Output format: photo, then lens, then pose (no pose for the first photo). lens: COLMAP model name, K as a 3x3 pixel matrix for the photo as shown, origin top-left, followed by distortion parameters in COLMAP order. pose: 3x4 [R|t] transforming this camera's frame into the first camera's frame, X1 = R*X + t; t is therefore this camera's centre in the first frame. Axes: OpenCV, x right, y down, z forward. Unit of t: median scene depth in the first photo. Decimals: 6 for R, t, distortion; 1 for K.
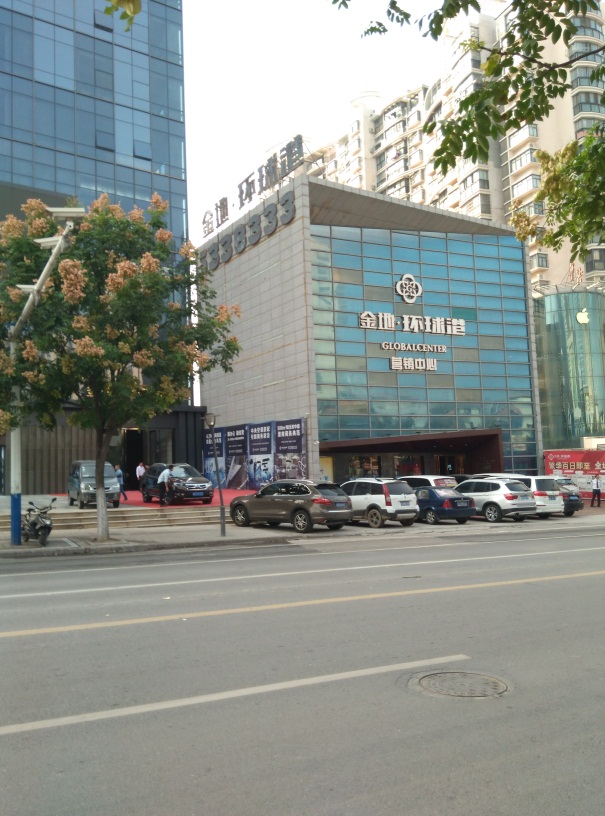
lens RADIAL K [[640.8, 0, 297.2], [0, 640.8, 422.8], [0, 0, 1]] dist [0.094114, -0.166285]
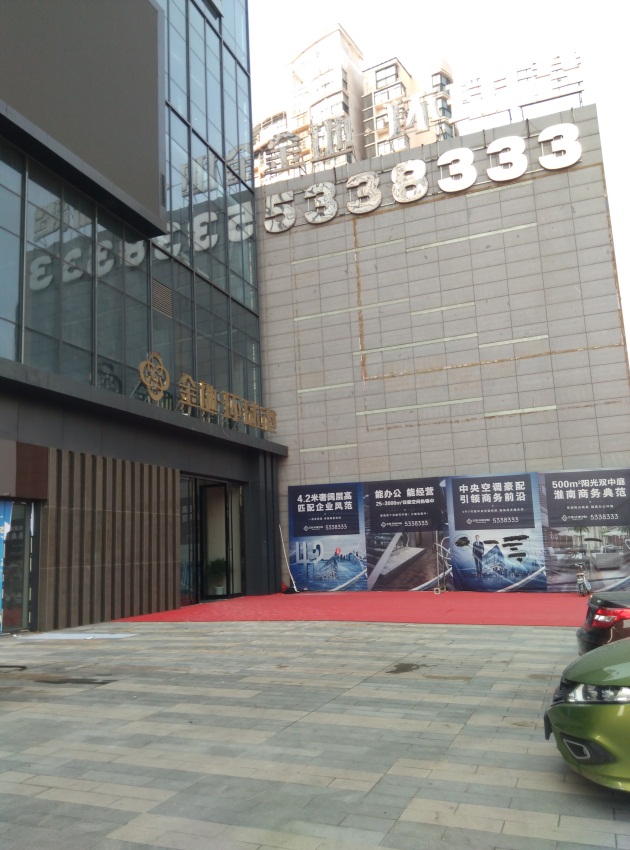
lens RADIAL K [[667.5, 0, 309.5], [0, 667.5, 440.5], [0, 0, 1]] dist [0.094114, -0.166285]
pose [[0.808294, 0.092769, 0.581425, -0.564546], [-0.028847, 0.992563, -0.118265, 0.046741], [-0.588073, 0.078820, 0.804958, 0.600404]]
